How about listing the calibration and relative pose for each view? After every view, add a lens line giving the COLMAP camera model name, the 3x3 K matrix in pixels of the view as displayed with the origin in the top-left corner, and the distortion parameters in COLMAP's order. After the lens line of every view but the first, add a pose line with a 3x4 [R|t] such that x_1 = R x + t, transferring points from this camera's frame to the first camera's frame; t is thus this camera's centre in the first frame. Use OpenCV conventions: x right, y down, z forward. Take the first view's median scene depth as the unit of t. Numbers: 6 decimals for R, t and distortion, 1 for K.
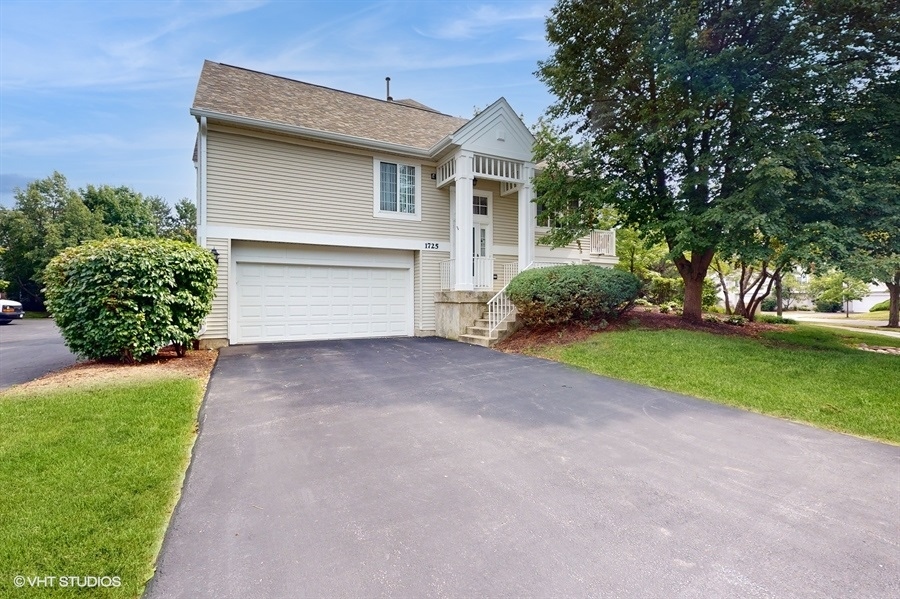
lens RADIAL K [[406.1, 0, 452.5], [0, 406.1, 302.2], [0, 0, 1]] dist [-0.000450, -0.000132]
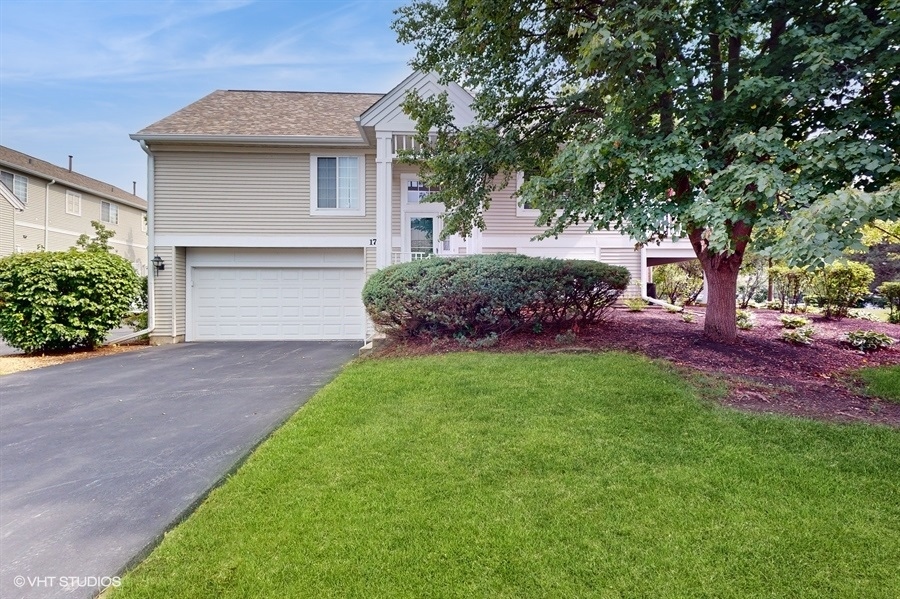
lens RADIAL K [[406.1, 0, 450.5], [0, 406.1, 298.0], [0, 0, 1]] dist [-0.000450, -0.000132]
pose [[0.905169, 0.000966, -0.425050, 0.611920], [-0.003934, 0.999974, -0.006105, -0.011108], [0.425033, 0.007199, 0.905149, 0.318760]]
